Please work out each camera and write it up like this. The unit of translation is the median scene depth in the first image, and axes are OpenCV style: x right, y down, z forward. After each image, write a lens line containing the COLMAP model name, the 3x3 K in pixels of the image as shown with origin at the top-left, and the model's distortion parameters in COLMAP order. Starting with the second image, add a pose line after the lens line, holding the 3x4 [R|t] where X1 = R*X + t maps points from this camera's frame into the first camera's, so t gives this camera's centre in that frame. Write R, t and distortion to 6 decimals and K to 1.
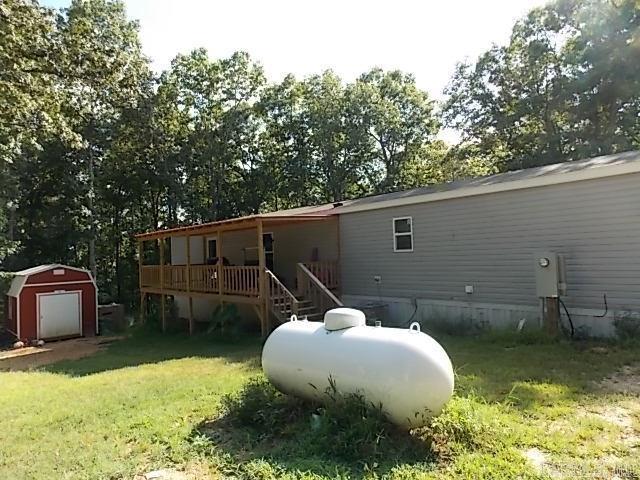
lens RADIAL K [[422.4, 0, 320.0], [0, 422.4, 240.0], [0, 0, 1]] dist [0.005531, 0.002546]
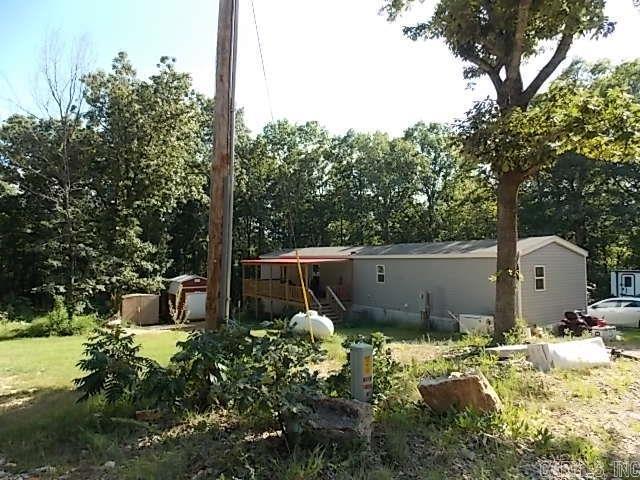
lens RADIAL K [[422.4, 0, 320.0], [0, 422.4, 240.0], [0, 0, 1]] dist [0.005531, 0.002546]
pose [[0.982100, 0.027476, -0.186347, 0.172764], [-0.028118, 0.999604, -0.000803, -0.097572], [0.186251, 0.006028, 0.982484, -0.564791]]
